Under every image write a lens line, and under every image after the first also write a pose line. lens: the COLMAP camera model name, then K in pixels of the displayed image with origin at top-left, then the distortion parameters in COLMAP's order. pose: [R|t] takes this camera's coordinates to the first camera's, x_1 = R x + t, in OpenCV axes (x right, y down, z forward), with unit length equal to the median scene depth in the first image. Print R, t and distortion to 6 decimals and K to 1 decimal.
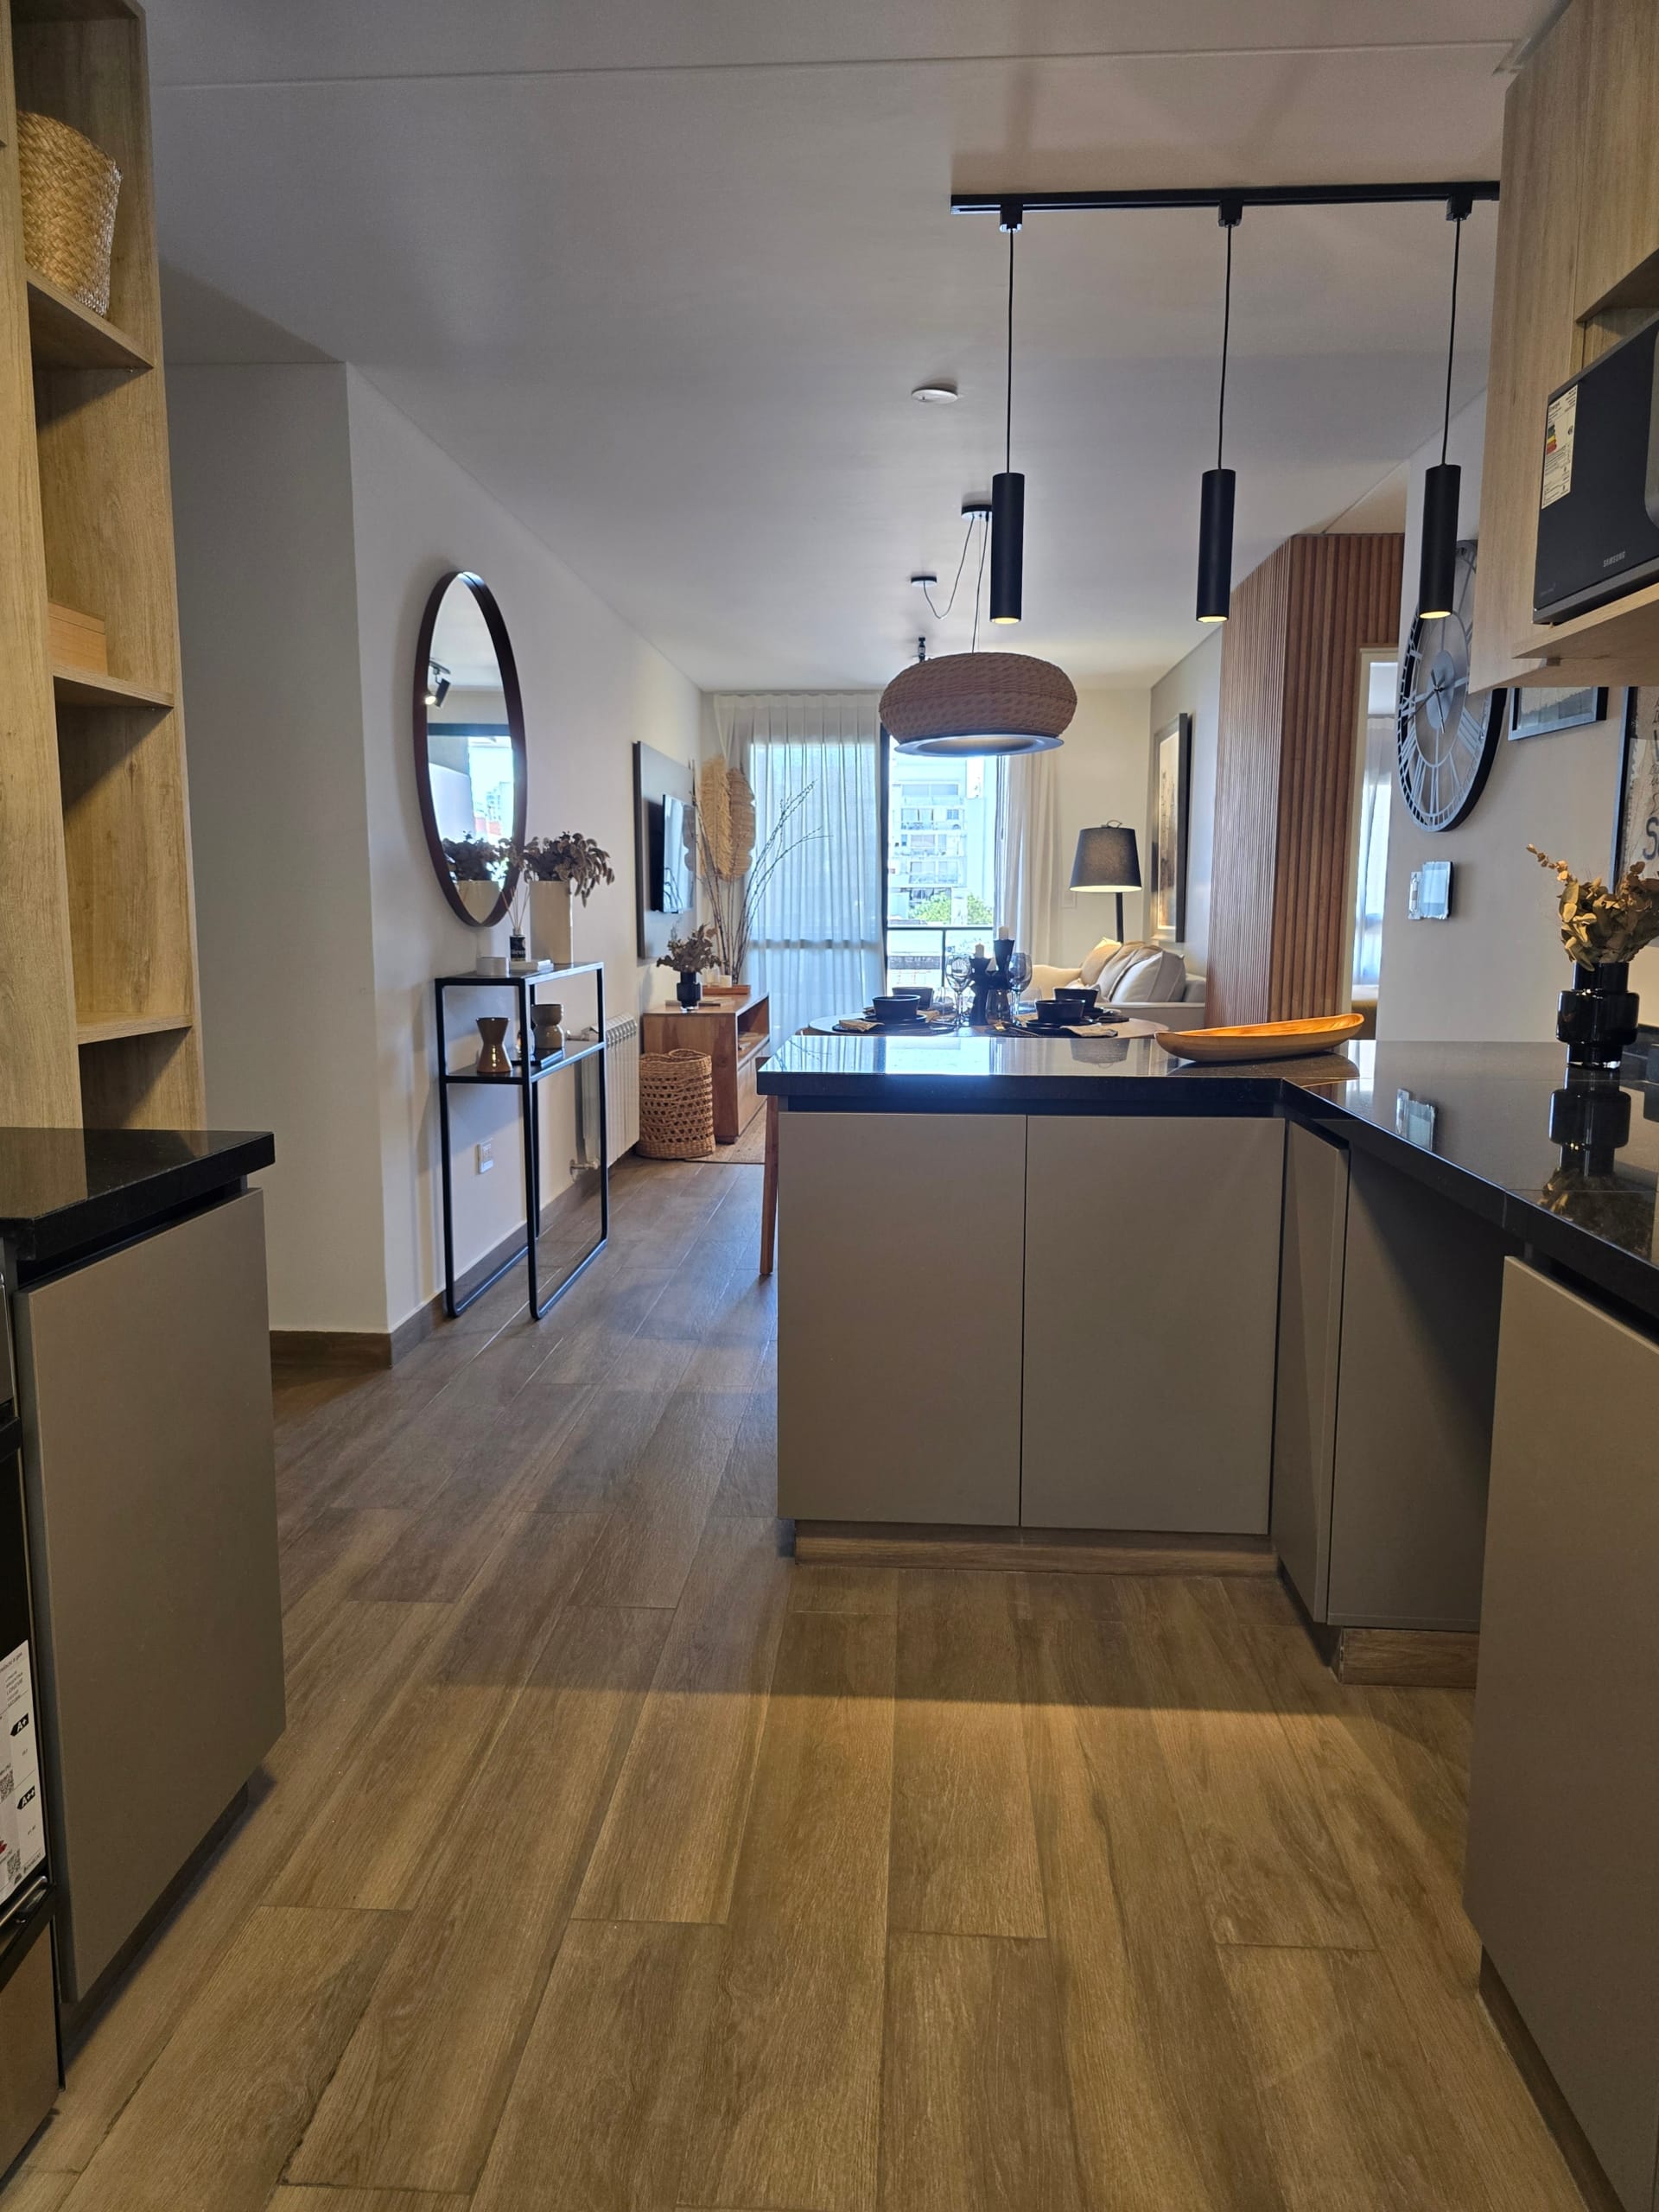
lens RADIAL K [[1490.5, 0, 829.5], [0, 1490.5, 1106.0], [0, 0, 1]] dist [0.096221, -0.082503]
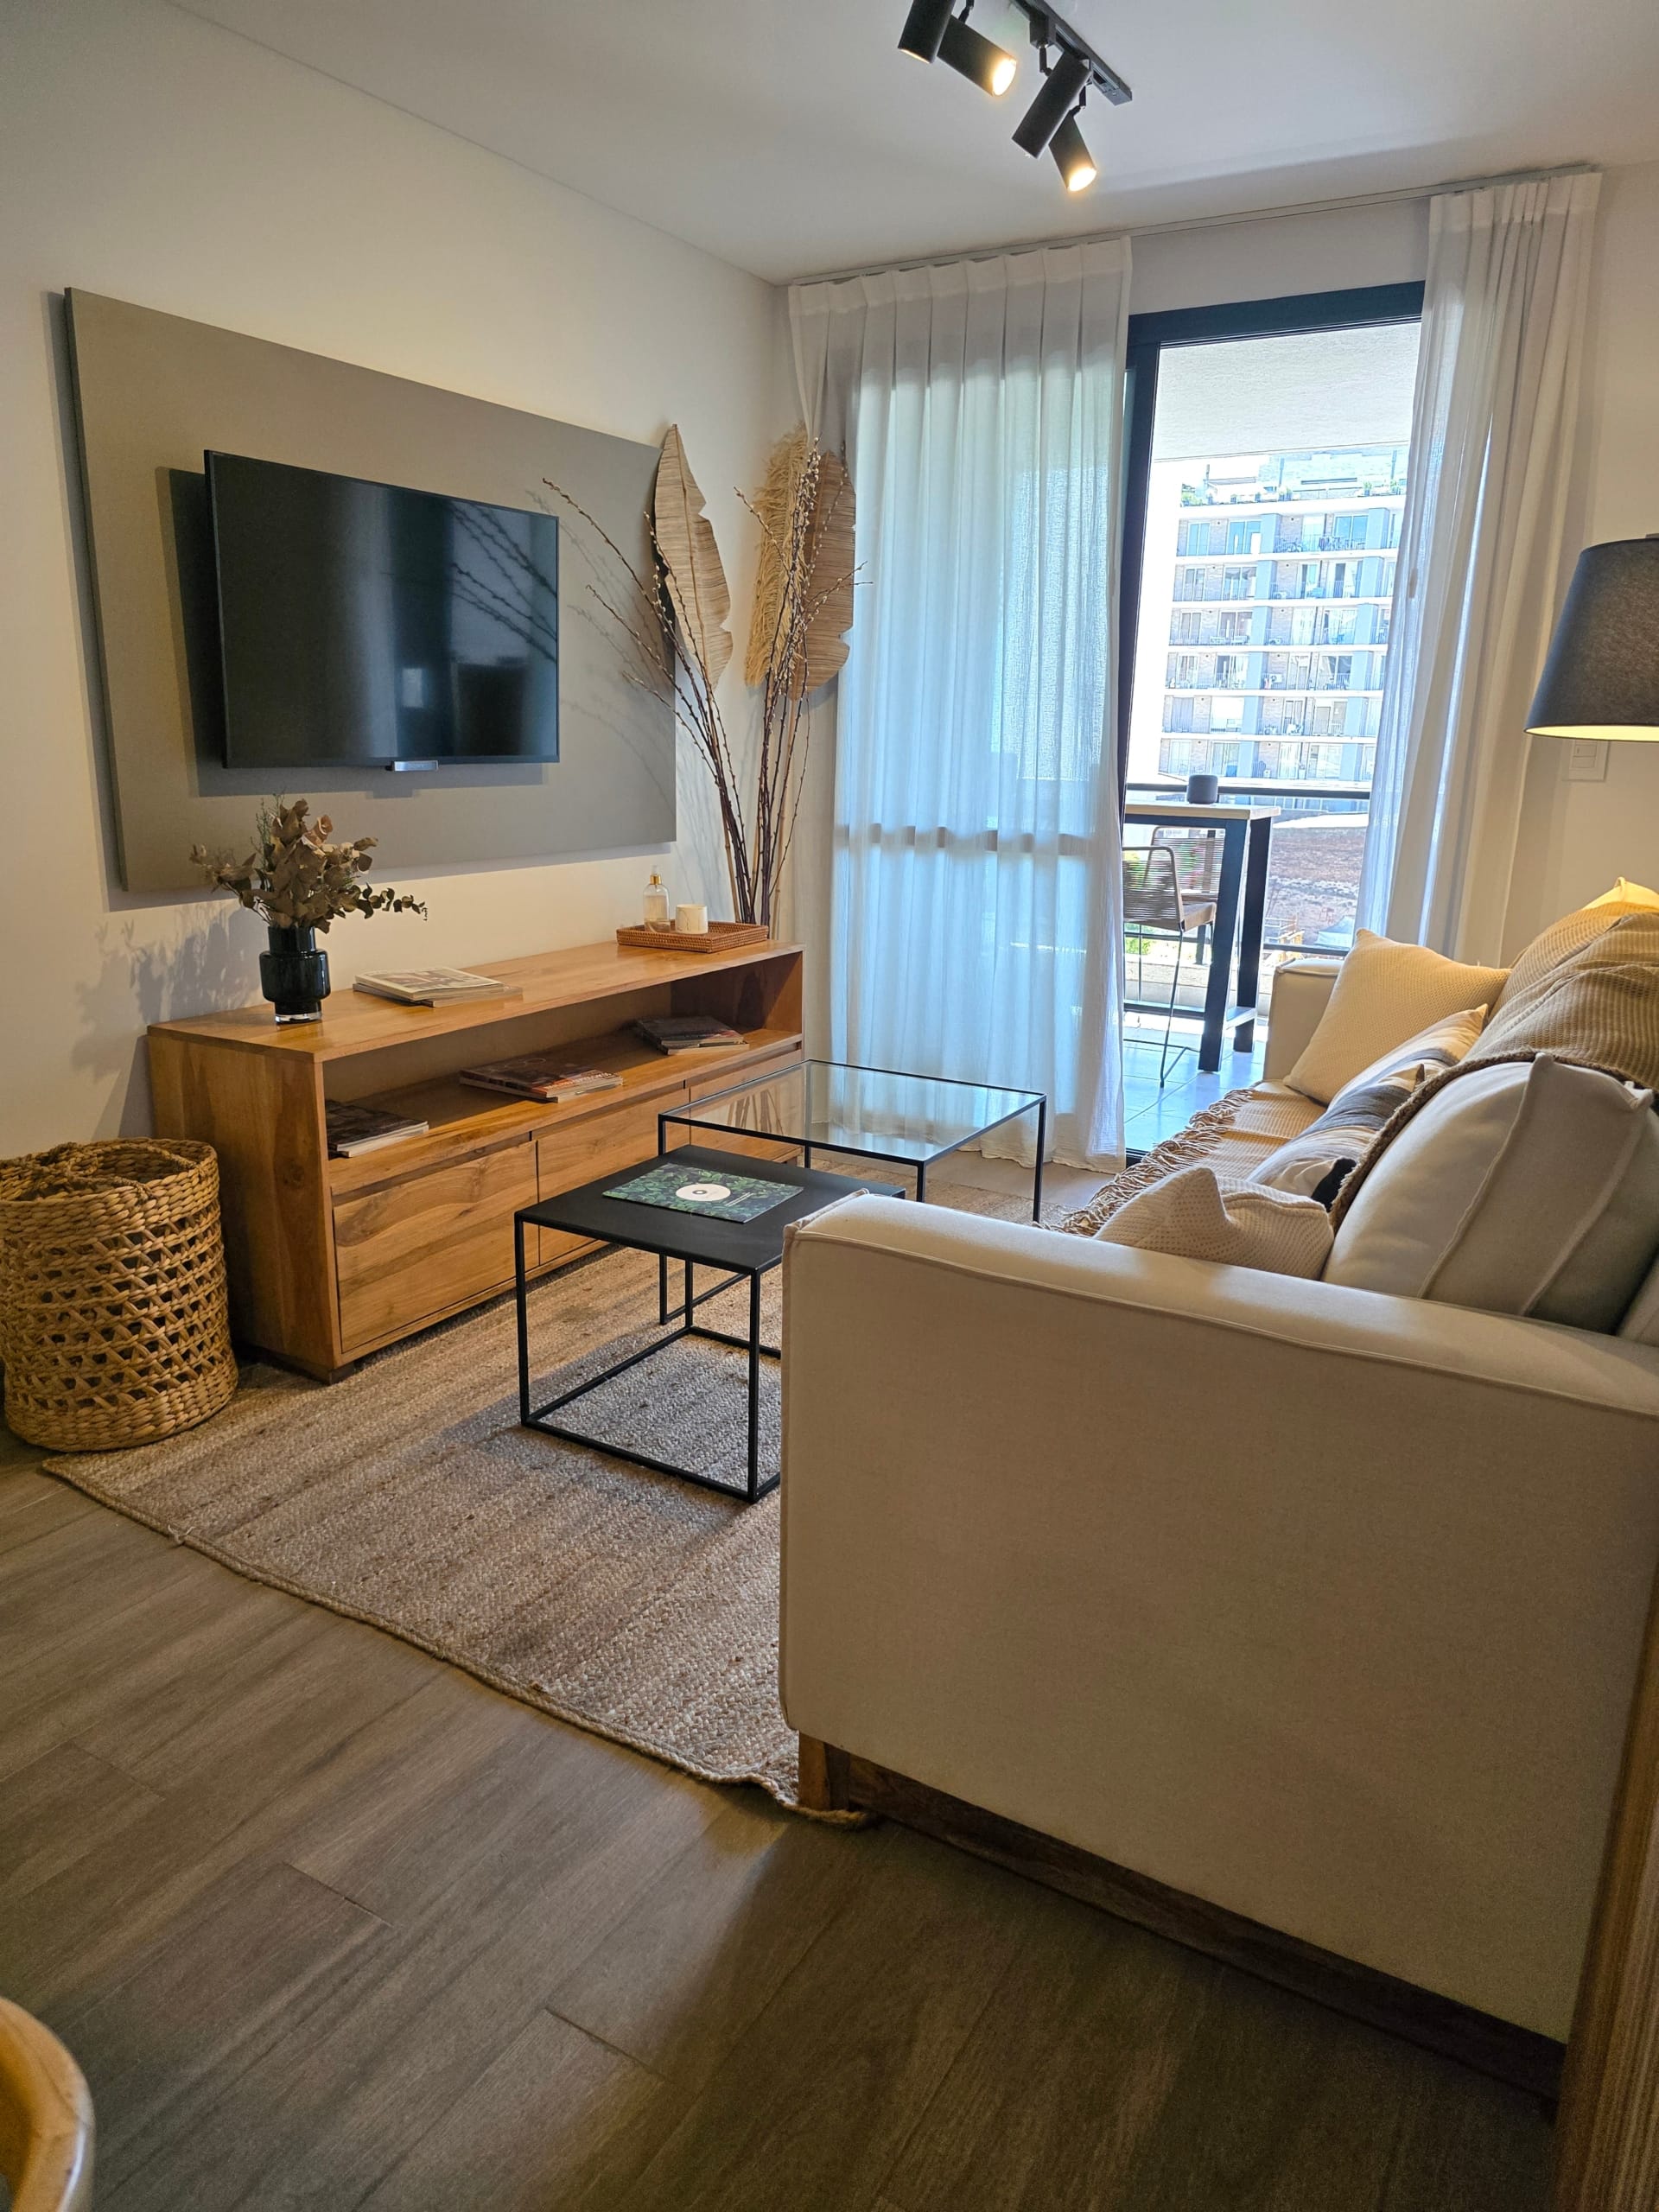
lens RADIAL K [[1490.5, 0, 829.5], [0, 1490.5, 1106.0], [0, 0, 1]] dist [0.096221, -0.082503]
pose [[0.898343, 0.125578, -0.420964, 0.163868], [-0.076285, 0.988306, 0.132028, -0.086110], [0.432621, -0.086493, 0.897417, 0.560720]]
